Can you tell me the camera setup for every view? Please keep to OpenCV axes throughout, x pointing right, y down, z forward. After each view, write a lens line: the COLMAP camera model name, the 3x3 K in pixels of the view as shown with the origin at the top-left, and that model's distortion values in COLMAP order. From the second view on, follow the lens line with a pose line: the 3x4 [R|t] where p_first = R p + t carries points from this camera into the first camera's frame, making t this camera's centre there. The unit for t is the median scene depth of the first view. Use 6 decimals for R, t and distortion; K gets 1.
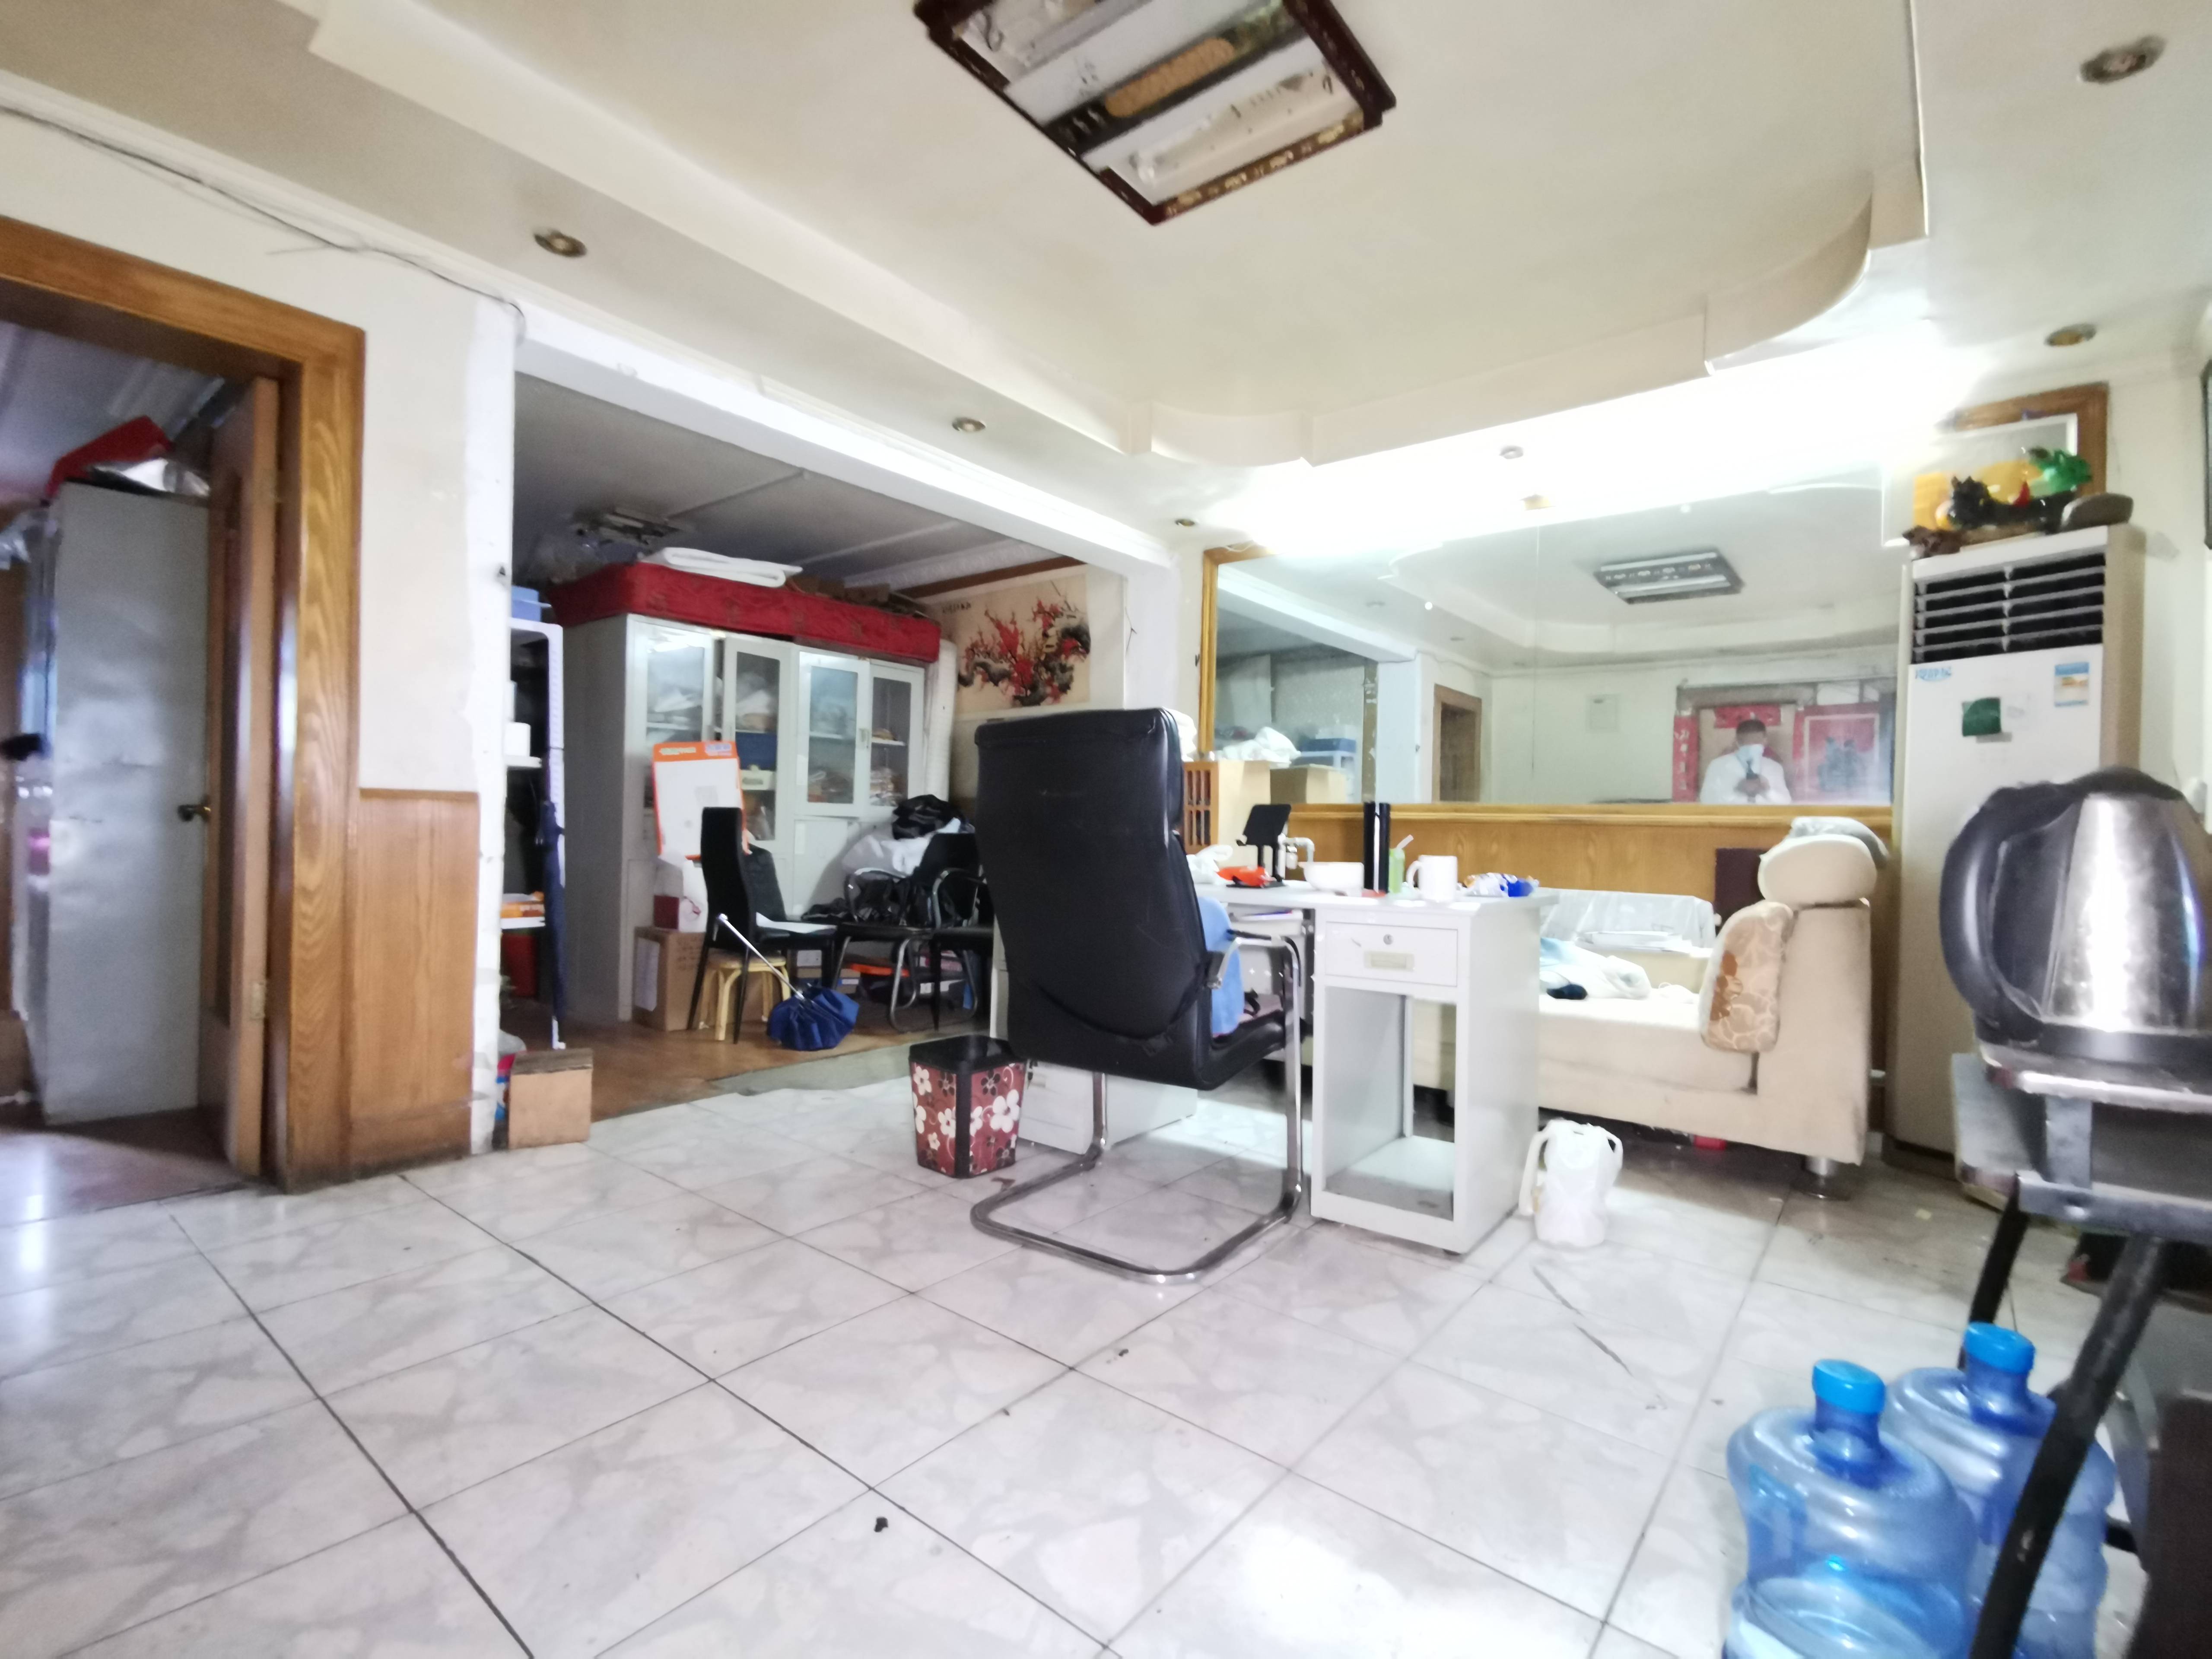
lens RADIAL K [[1021.6, 0, 1111.9], [0, 1021.6, 827.0], [0, 0, 1]] dist [-0.001474, 0.000567]
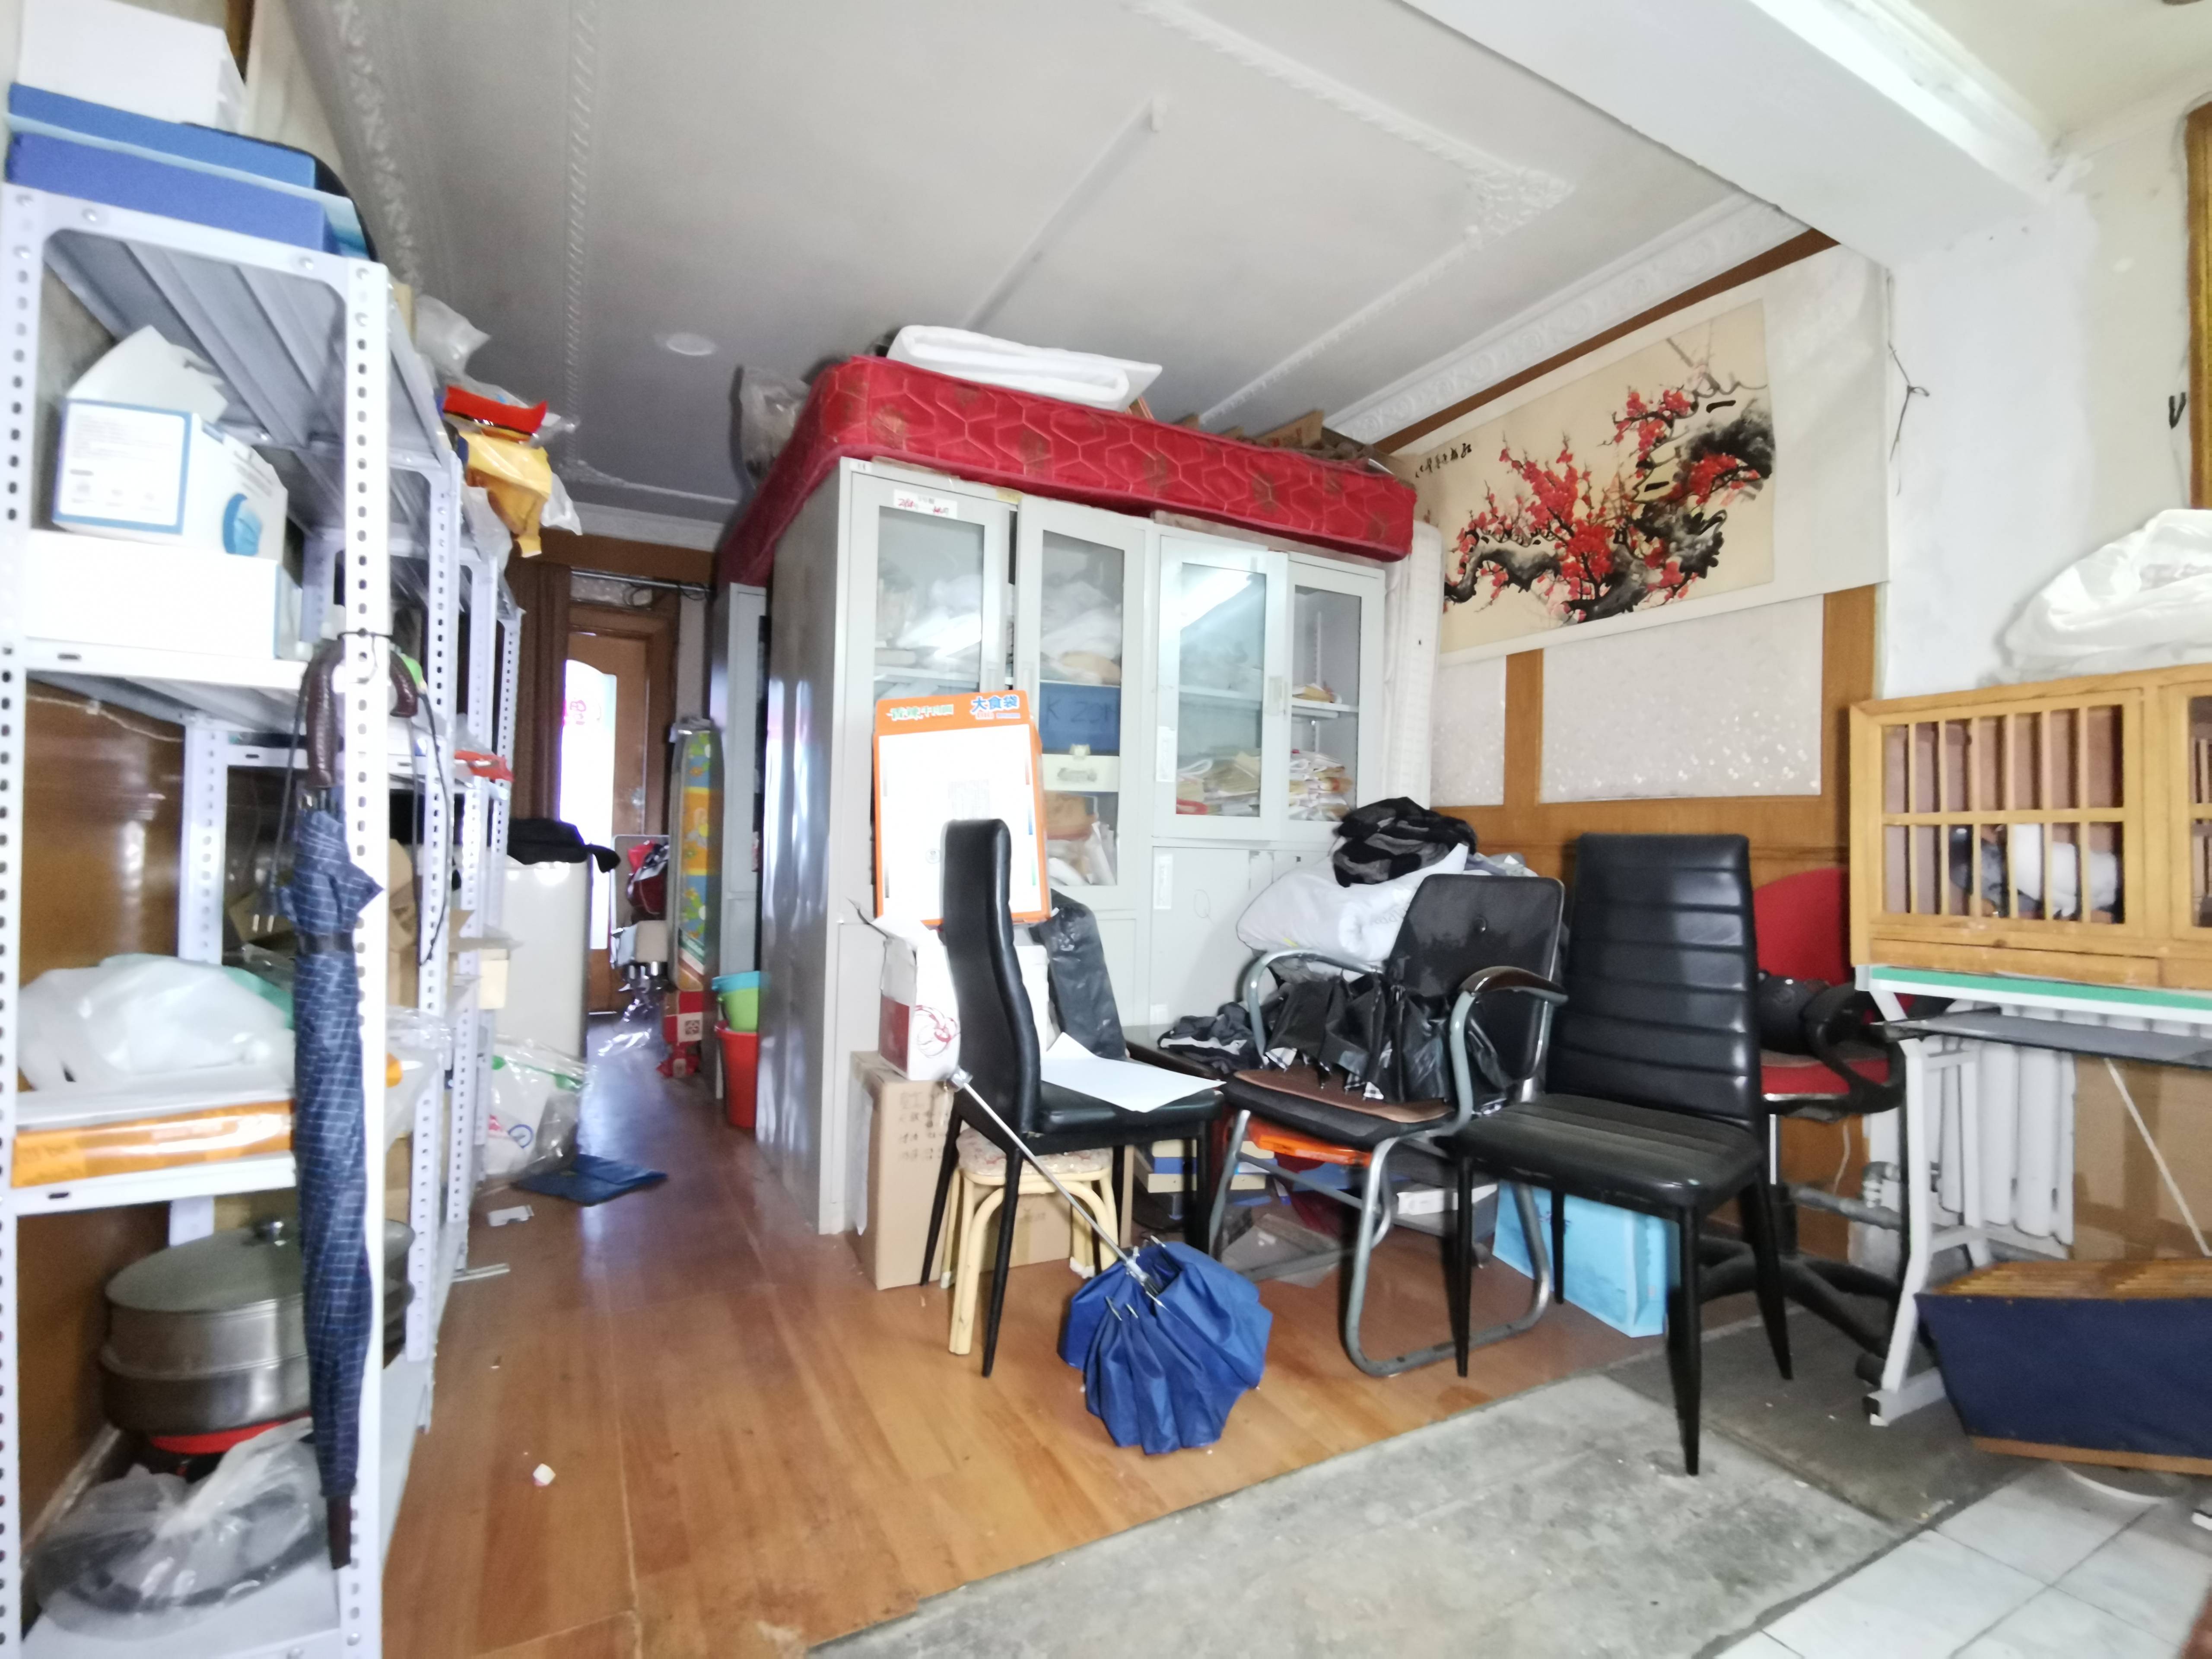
lens RADIAL K [[1021.6, 0, 1114.8], [0, 1021.6, 816.9], [0, 0, 1]] dist [-0.001474, 0.000567]
pose [[0.923219, -0.011305, -0.384108, -0.119545], [-0.000926, 0.999499, -0.031642, -0.005358], [0.384273, 0.029568, 0.922746, 0.485353]]
